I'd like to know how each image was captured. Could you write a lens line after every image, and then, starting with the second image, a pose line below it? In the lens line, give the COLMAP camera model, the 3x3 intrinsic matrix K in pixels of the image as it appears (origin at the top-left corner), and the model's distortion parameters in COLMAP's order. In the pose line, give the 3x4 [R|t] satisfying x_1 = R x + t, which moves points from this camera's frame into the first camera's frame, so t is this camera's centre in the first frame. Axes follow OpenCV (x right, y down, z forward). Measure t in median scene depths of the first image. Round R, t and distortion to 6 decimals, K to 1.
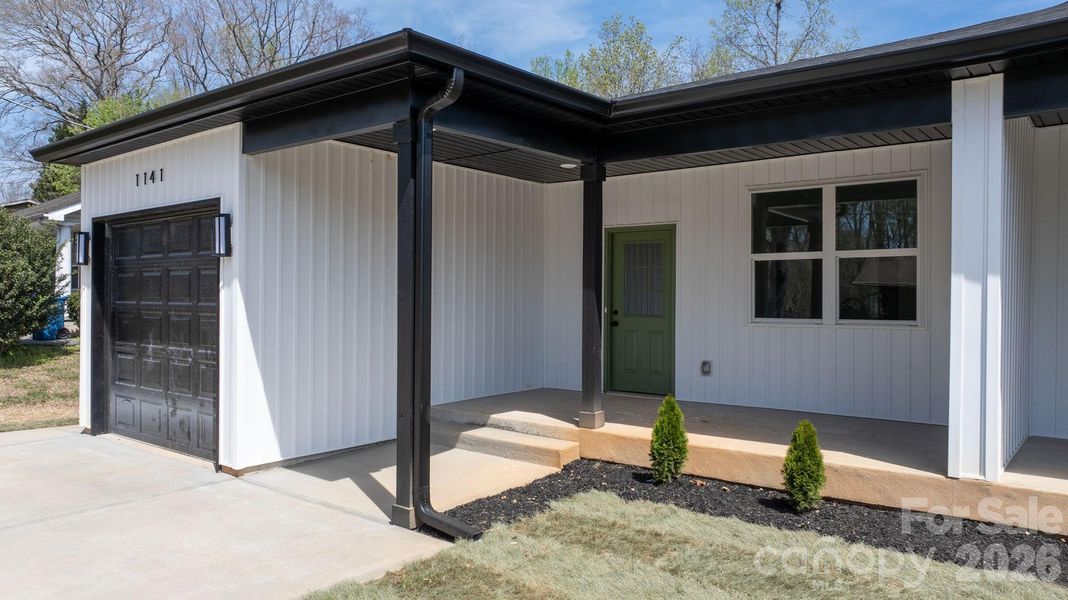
lens RADIAL K [[752.6, 0, 534.9], [0, 752.6, 298.4], [0, 0, 1]] dist [-0.036954, 0.035879]
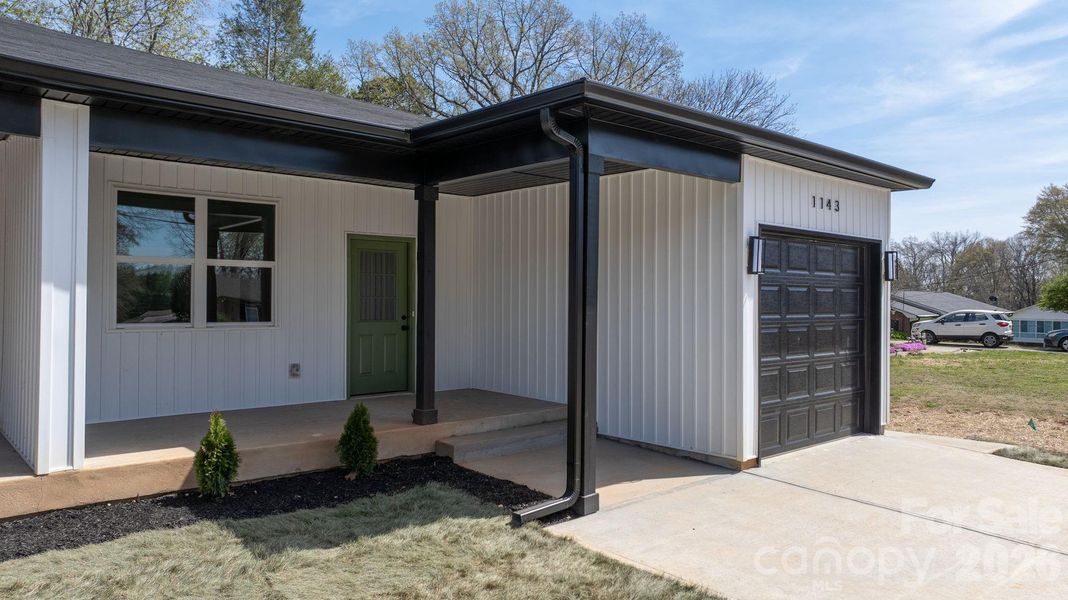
lens RADIAL K [[752.6, 0, 537.7], [0, 752.6, 298.7], [0, 0, 1]] dist [-0.036954, 0.035879]
pose [[0.171964, -0.002687, 0.985099, -0.249735], [-0.006409, 0.999972, 0.003846, -0.012403], [-0.985082, -0.006974, 0.171942, 0.088996]]
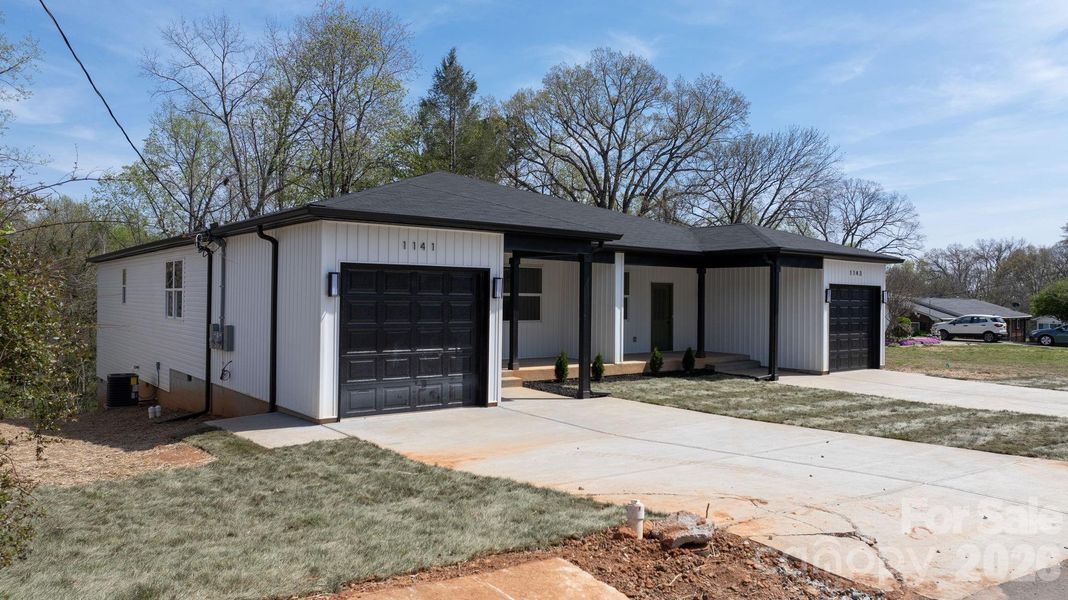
lens RADIAL K [[752.6, 0, 534.5], [0, 752.6, 297.0], [0, 0, 1]] dist [-0.036954, 0.035879]
pose [[0.231403, 0.001532, 0.972857, -2.096618], [-0.010325, 0.999946, 0.000882, -0.055185], [-0.972803, -0.010249, 0.231407, 0.381914]]
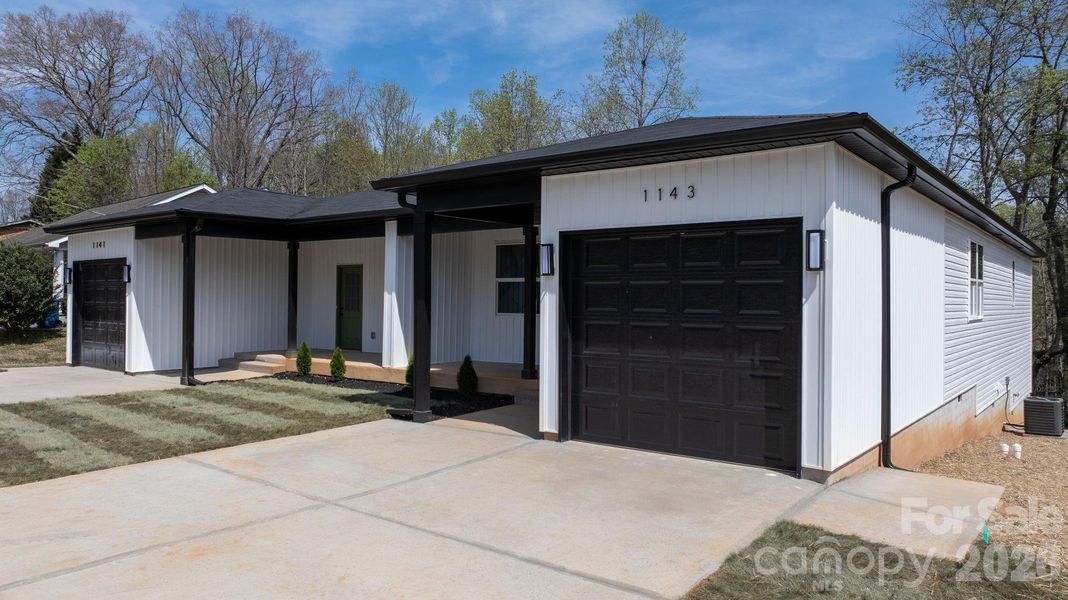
lens RADIAL K [[752.6, 0, 532.9], [0, 752.6, 299.9], [0, 0, 1]] dist [-0.036954, 0.035879]
pose [[0.999984, 0.004001, 0.003950, 0.760895], [-0.003991, 0.999988, -0.002675, -0.000522], [-0.003961, 0.002659, 0.999989, -1.211748]]
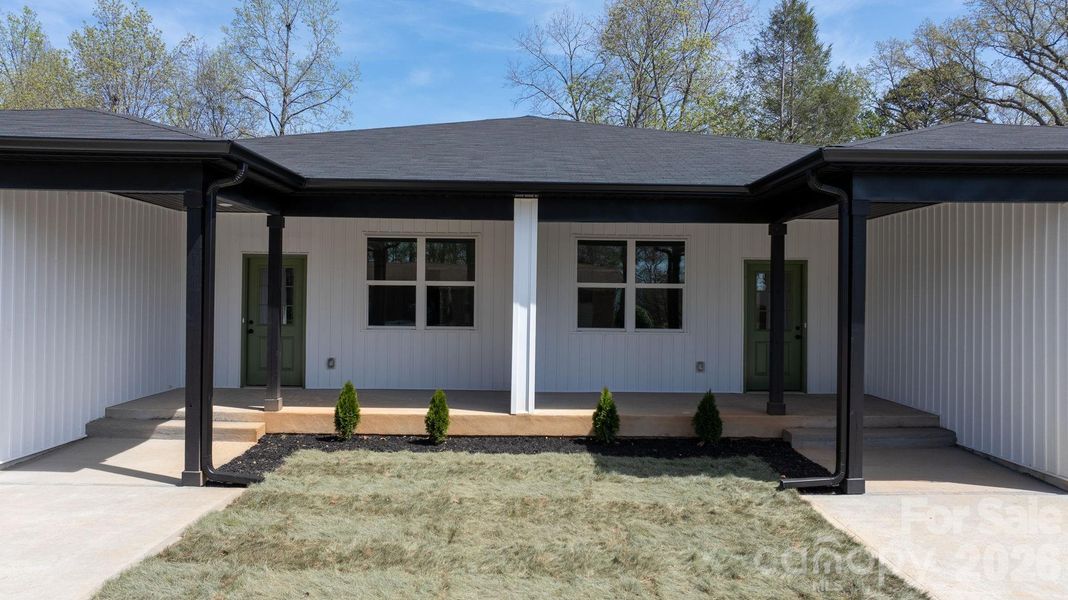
lens RADIAL K [[752.6, 0, 532.3], [0, 752.6, 301.1], [0, 0, 1]] dist [-0.036954, 0.035879]
pose [[0.780080, 0.001804, 0.625677, -0.390825], [-0.007171, 0.999956, 0.006056, -0.034790], [-0.625638, -0.009211, 0.780059, -0.327768]]
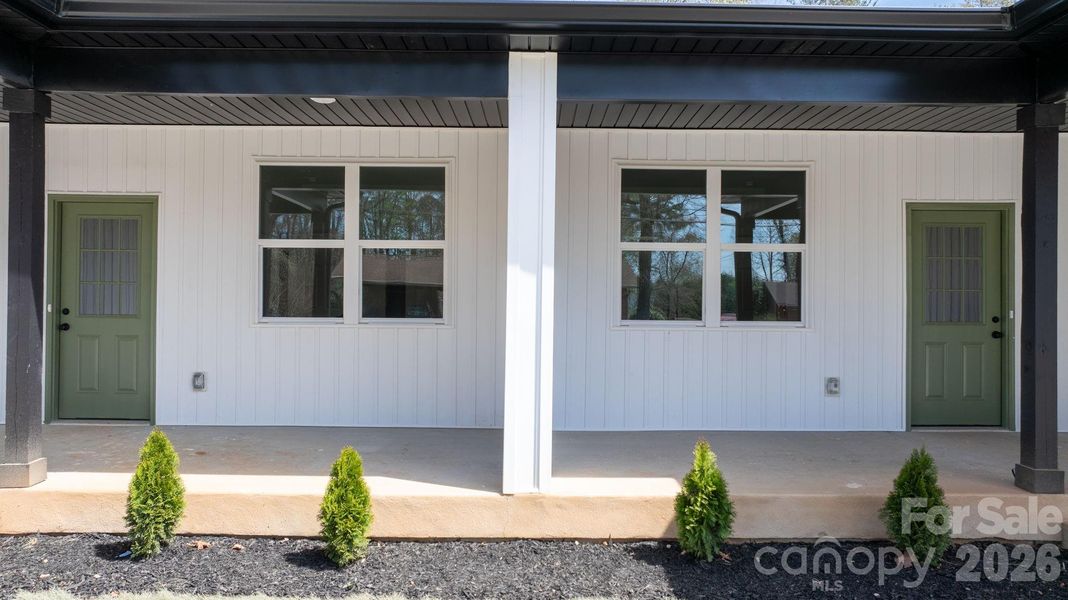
lens RADIAL K [[752.6, 0, 535.8], [0, 752.6, 294.7], [0, 0, 1]] dist [-0.036954, 0.035879]
pose [[0.781437, 0.005850, 0.623957, 0.016054], [-0.004914, 0.999983, -0.003222, 0.002600], [-0.623965, -0.000548, 0.781452, 0.191412]]
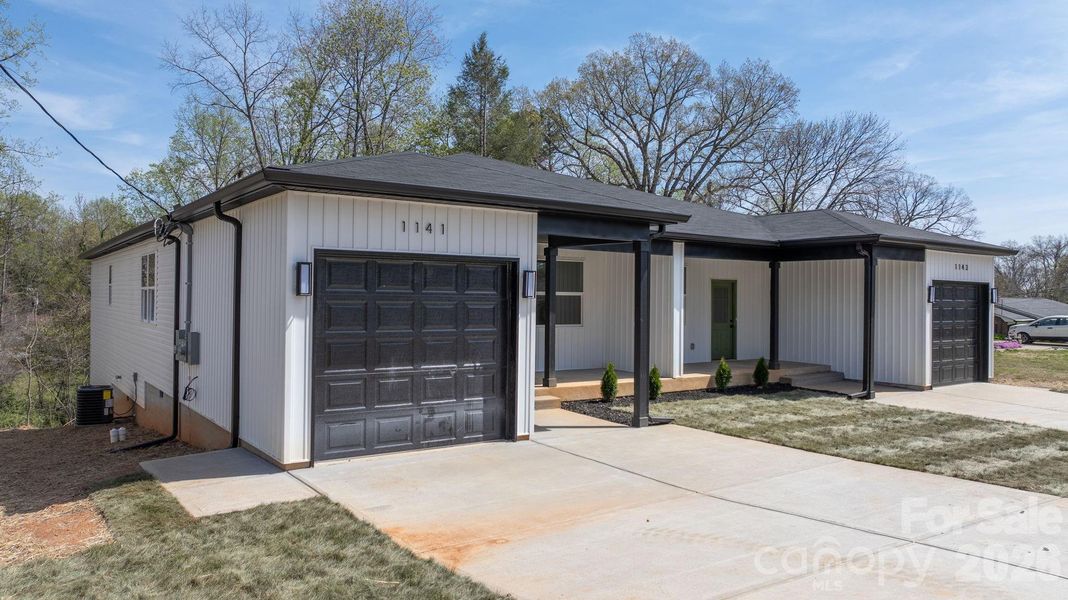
lens RADIAL K [[752.6, 0, 535.8], [0, 752.6, 296.7], [0, 0, 1]] dist [-0.036954, 0.035879]
pose [[0.273663, 0.001841, 0.961824, -1.675870], [-0.009045, 0.999959, 0.000659, -0.052438], [-0.961783, -0.008880, 0.273669, 0.499358]]
